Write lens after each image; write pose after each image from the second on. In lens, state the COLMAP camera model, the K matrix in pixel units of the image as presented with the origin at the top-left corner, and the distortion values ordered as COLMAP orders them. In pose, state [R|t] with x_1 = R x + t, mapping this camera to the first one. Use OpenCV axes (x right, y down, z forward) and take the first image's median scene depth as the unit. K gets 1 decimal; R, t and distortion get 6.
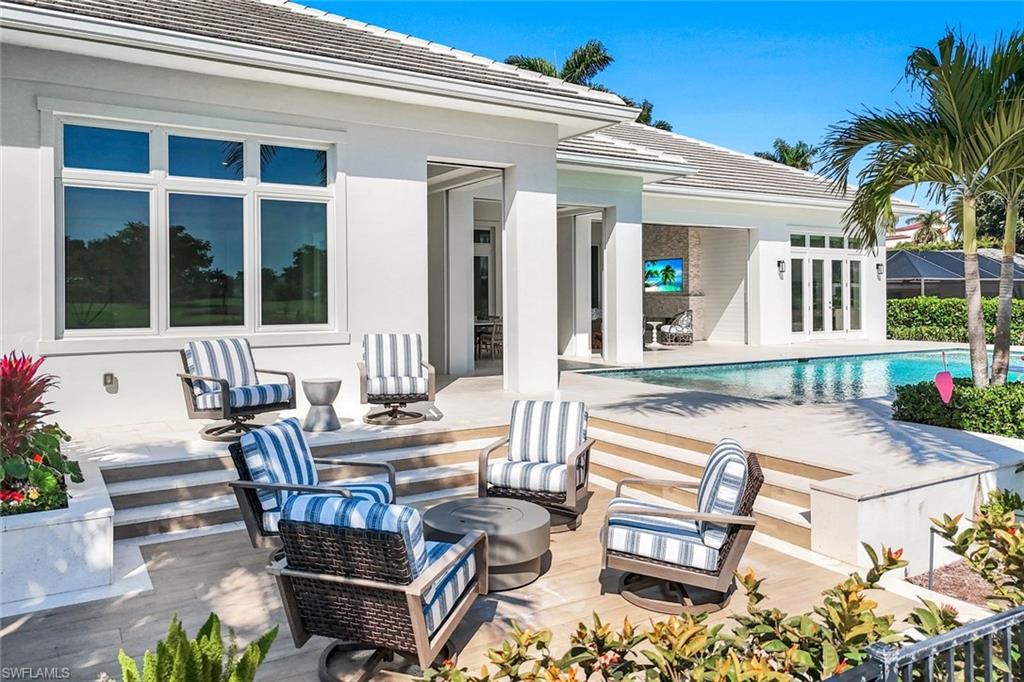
lens RADIAL K [[747.6, 0, 511.2], [0, 747.6, 303.4], [0, 0, 1]] dist [0.004858, 0.001258]
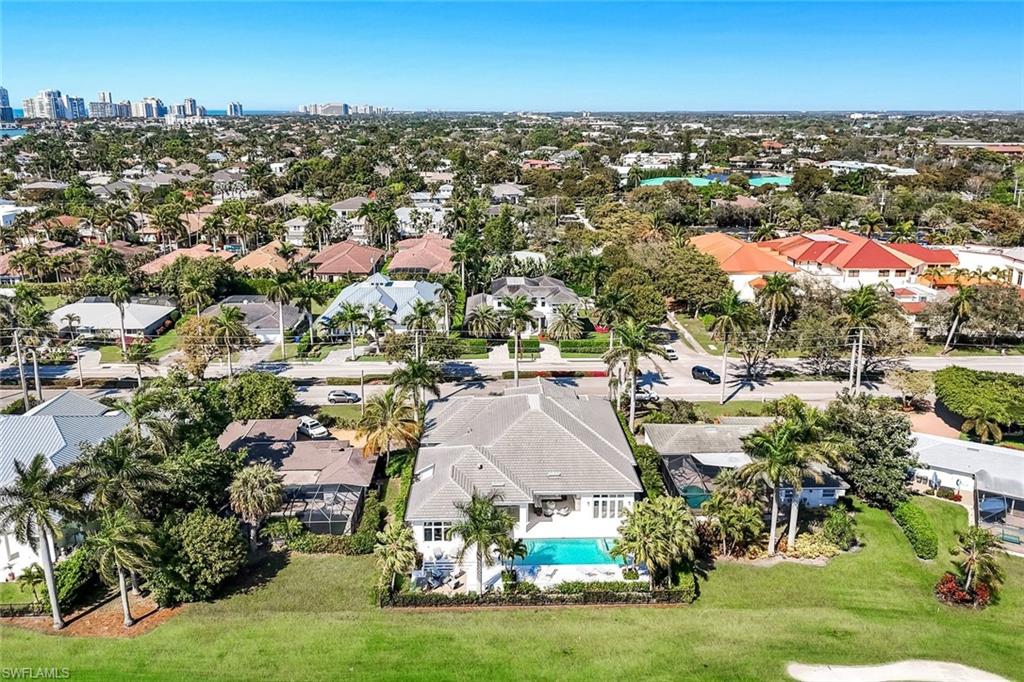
lens RADIAL K [[747.6, 0, 511.2], [0, 747.6, 303.4], [0, 0, 1]] dist [0.004858, 0.001258]
pose [[0.869961, 0.121819, -0.477837, 3.638616], [-0.004393, 0.970882, 0.239517, -4.143273], [0.493101, -0.206271, 0.845165, -4.712436]]
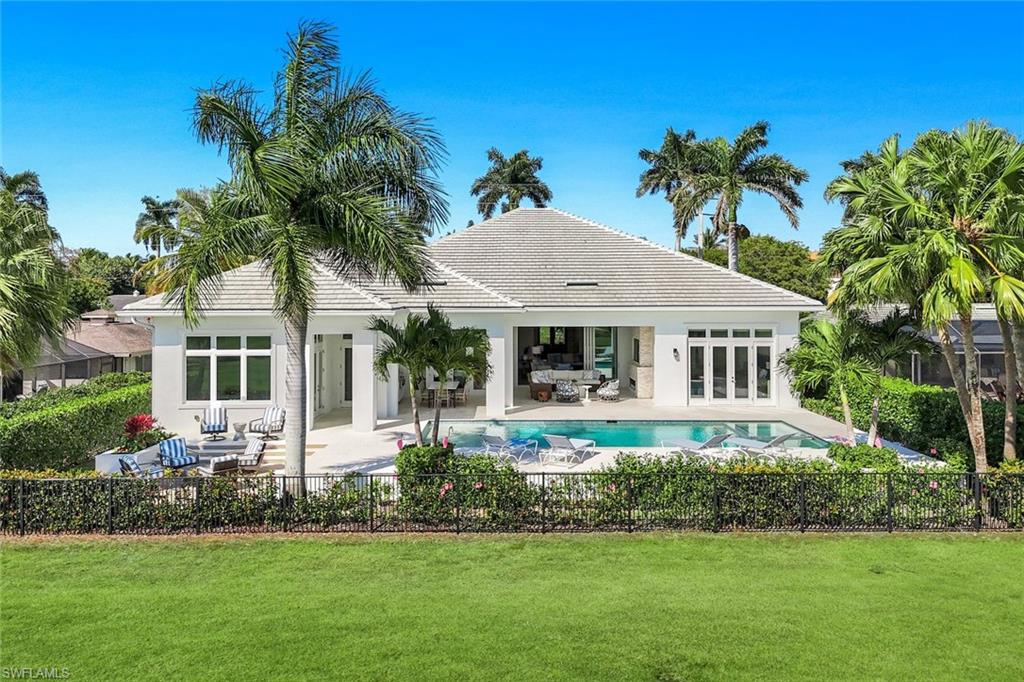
lens RADIAL K [[747.6, 0, 511.2], [0, 747.6, 303.4], [0, 0, 1]] dist [0.004858, 0.001258]
pose [[0.854219, -0.000263, -0.519912, 1.747234], [-0.002088, 0.999990, -0.003936, -0.288484], [0.519908, 0.004448, 0.854210, -0.785415]]
